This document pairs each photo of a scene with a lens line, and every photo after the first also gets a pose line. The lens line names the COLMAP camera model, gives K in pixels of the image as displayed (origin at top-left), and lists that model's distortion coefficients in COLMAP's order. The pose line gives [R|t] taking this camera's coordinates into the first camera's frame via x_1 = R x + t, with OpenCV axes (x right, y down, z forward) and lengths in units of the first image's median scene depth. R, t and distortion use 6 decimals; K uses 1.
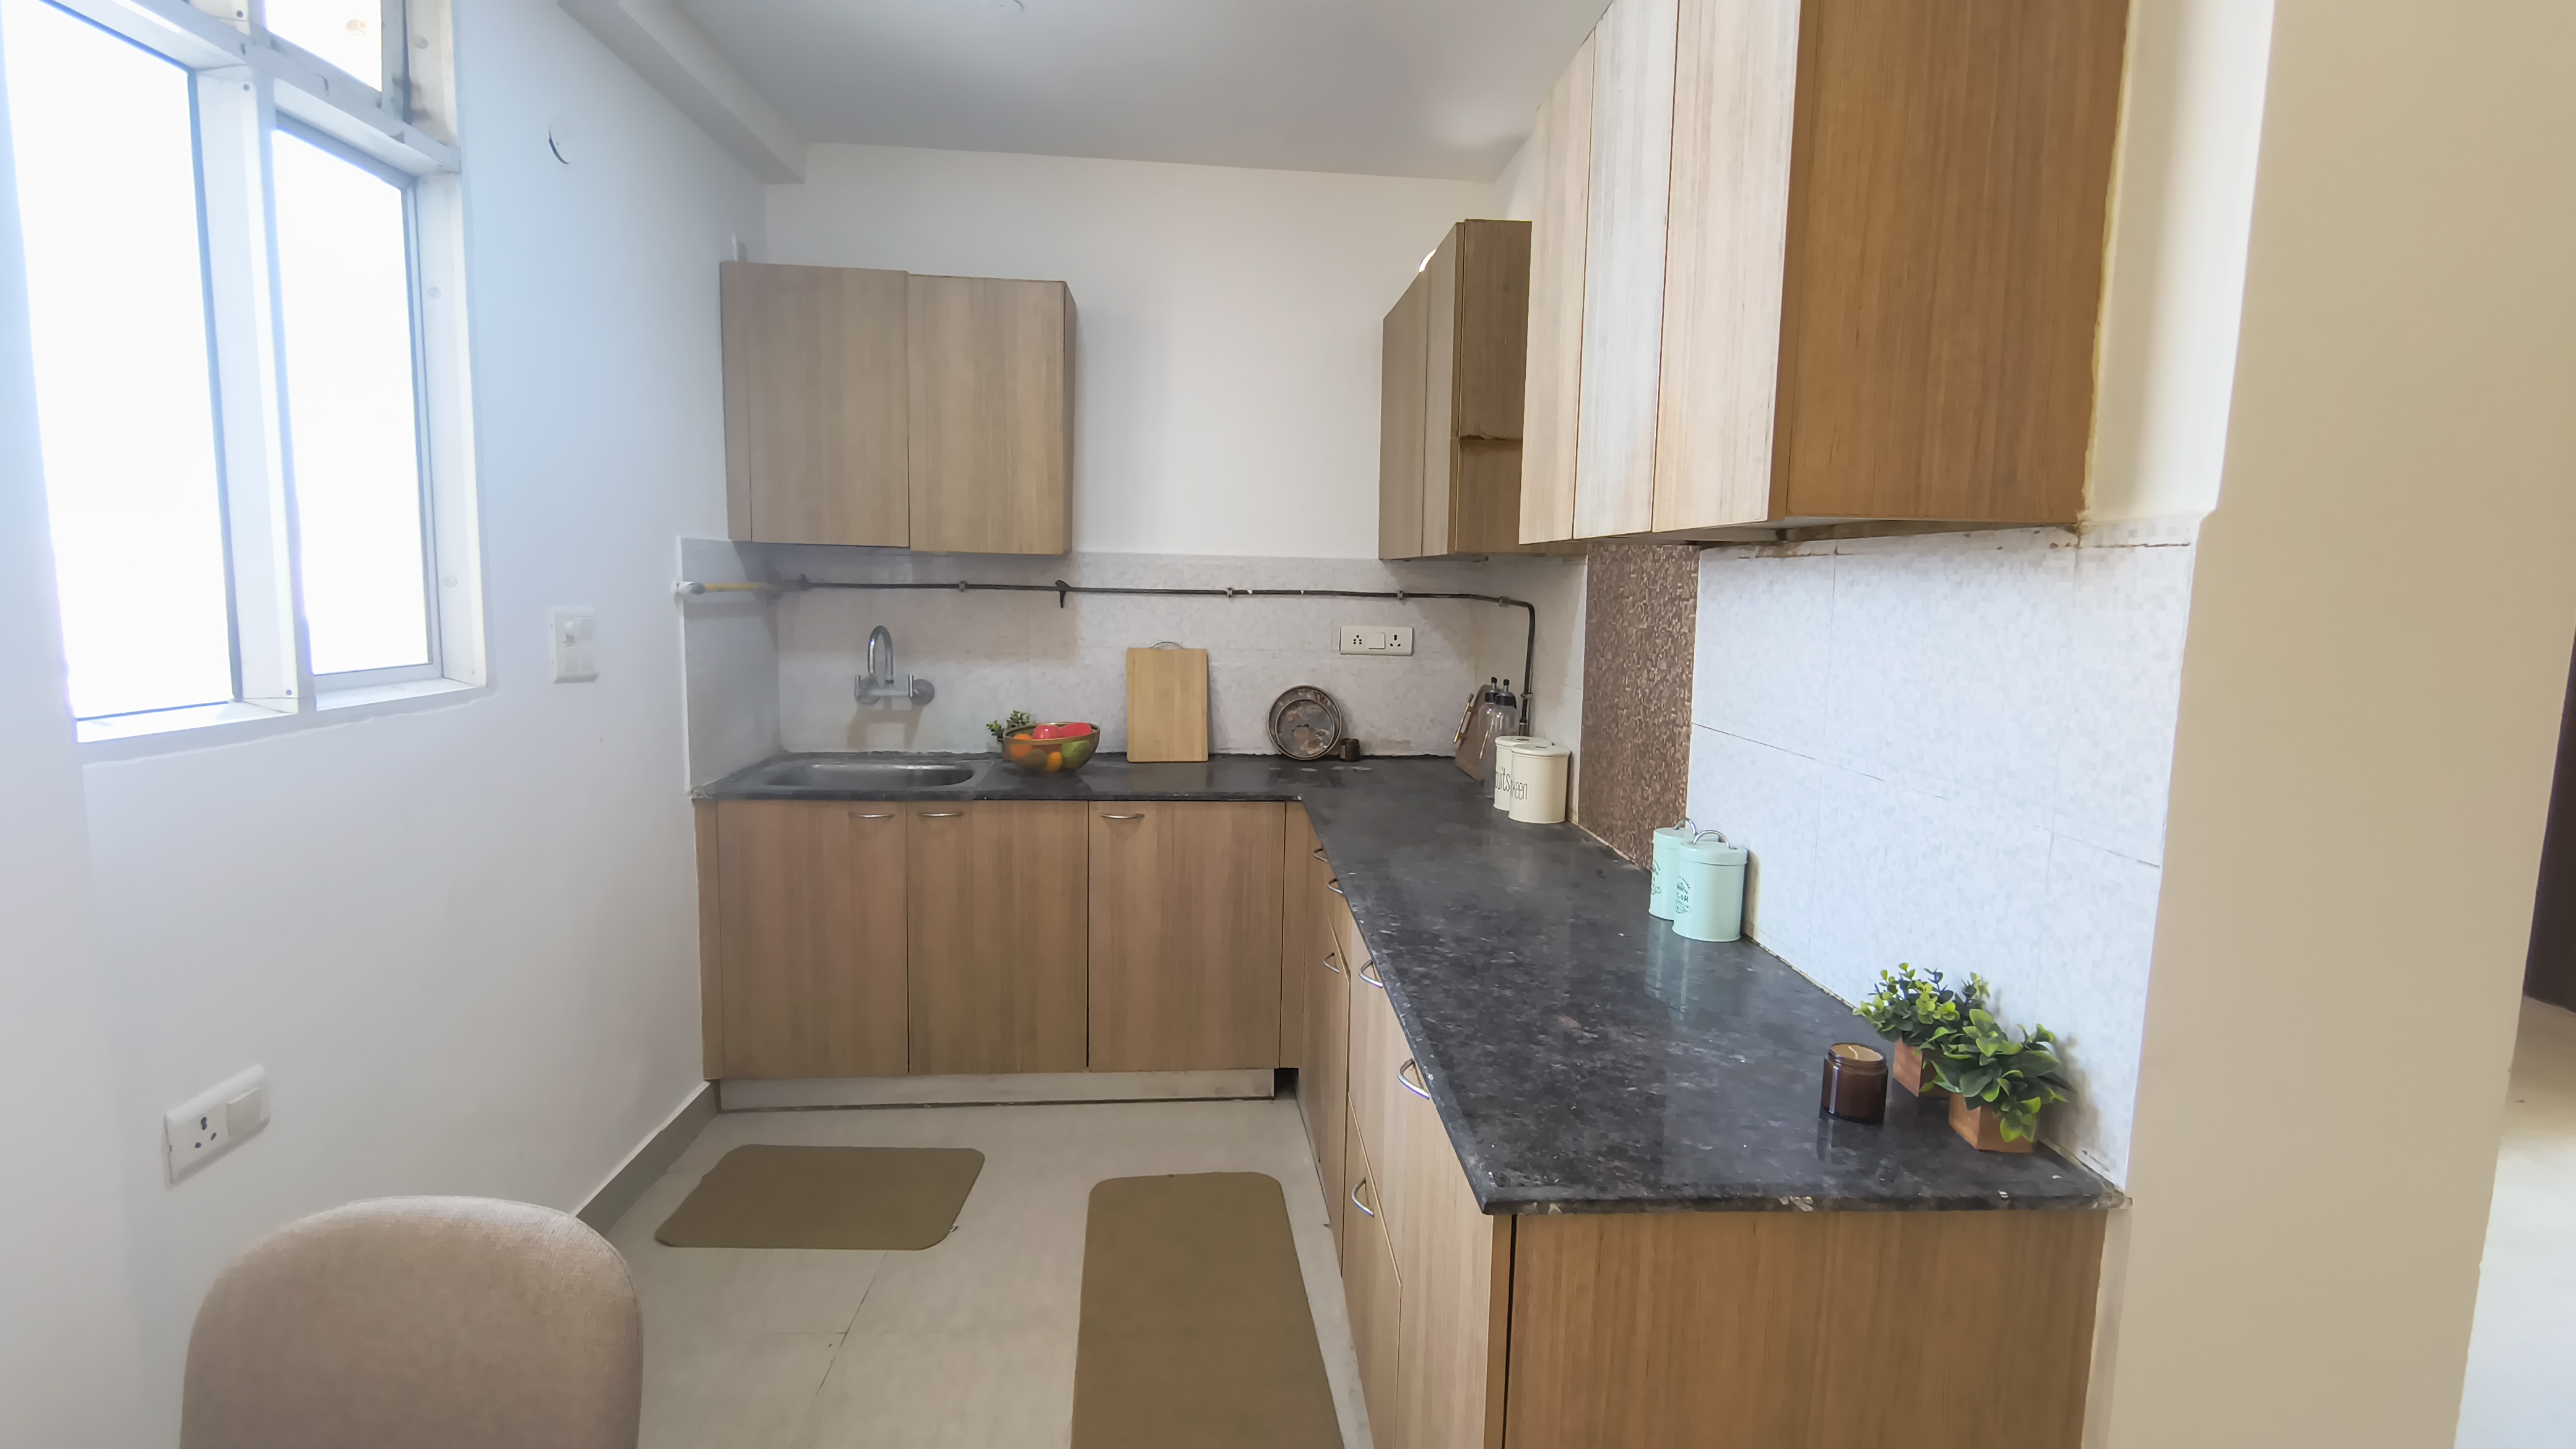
lens RADIAL K [[1208.1, 0, 1288.0], [0, 1208.1, 724.5], [0, 0, 1]] dist [-0.000901, 0.001126]
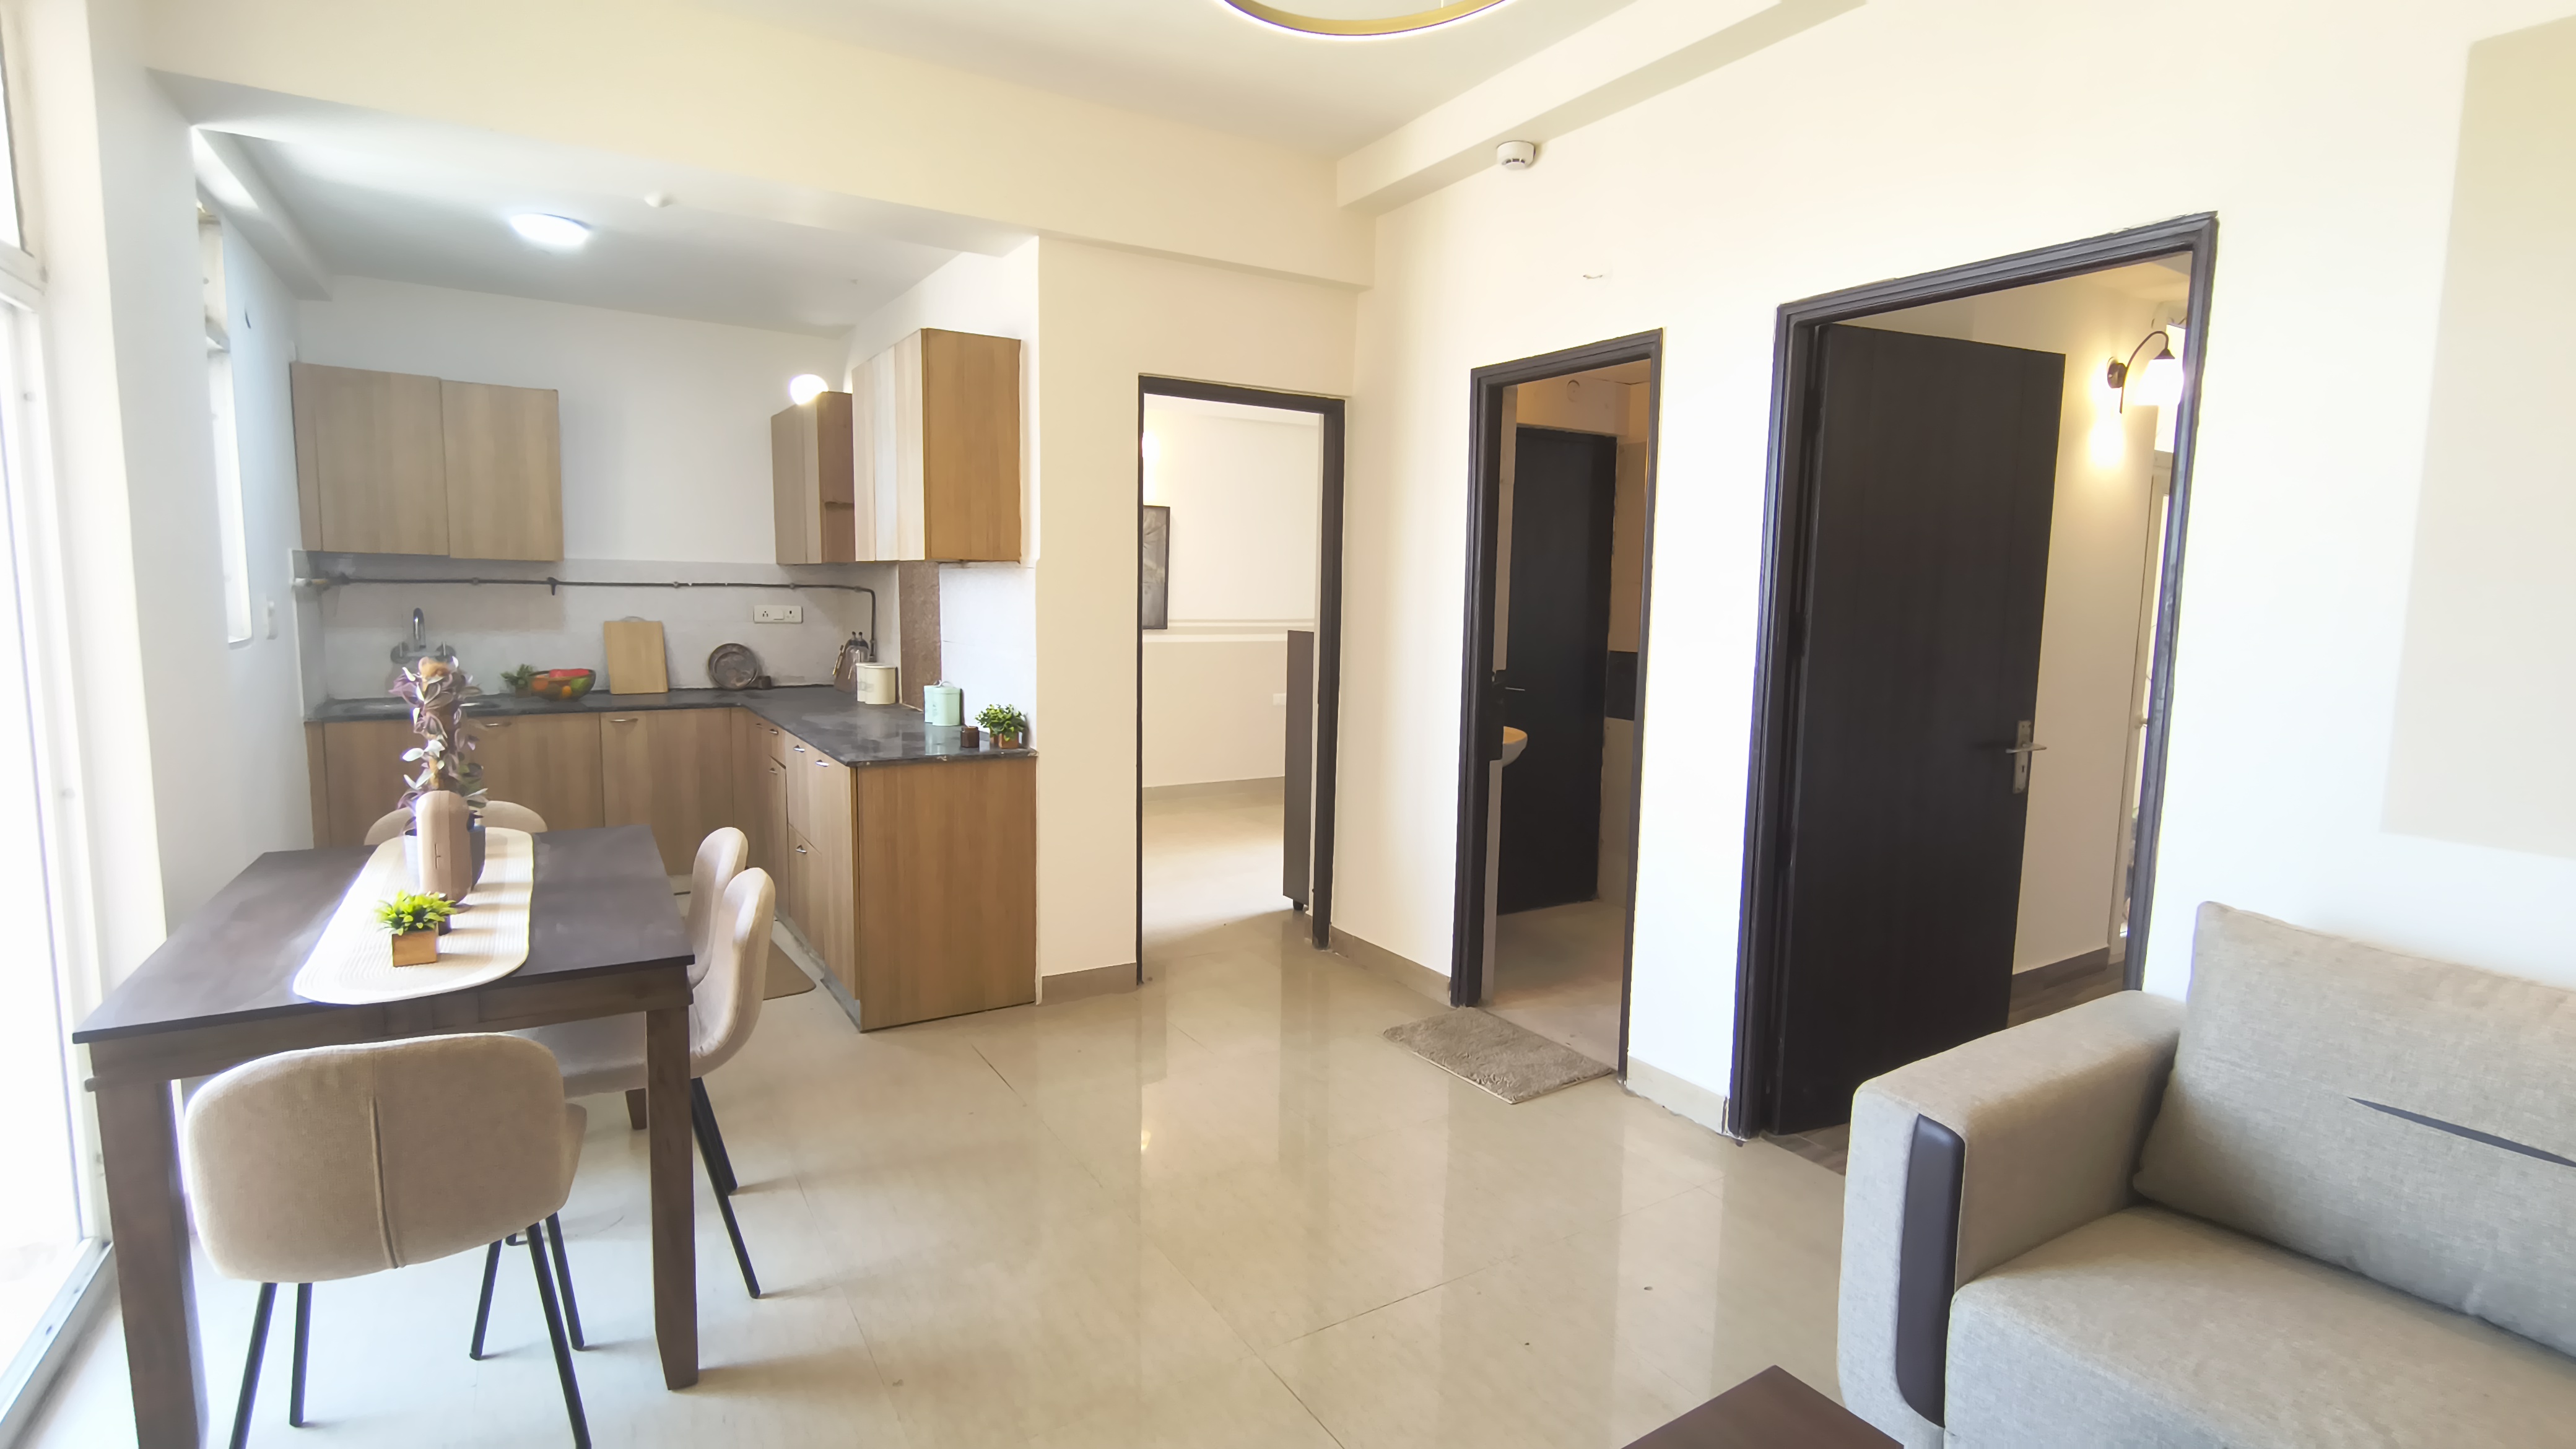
lens RADIAL K [[1208.1, 0, 1288.0], [0, 1208.1, 724.5], [0, 0, 1]] dist [-0.000901, 0.001126]
pose [[0.879194, -0.059070, 0.472788, -0.109857], [0.056819, 0.998203, 0.019054, 0.094422], [-0.473064, 0.010111, 0.880970, -0.819099]]
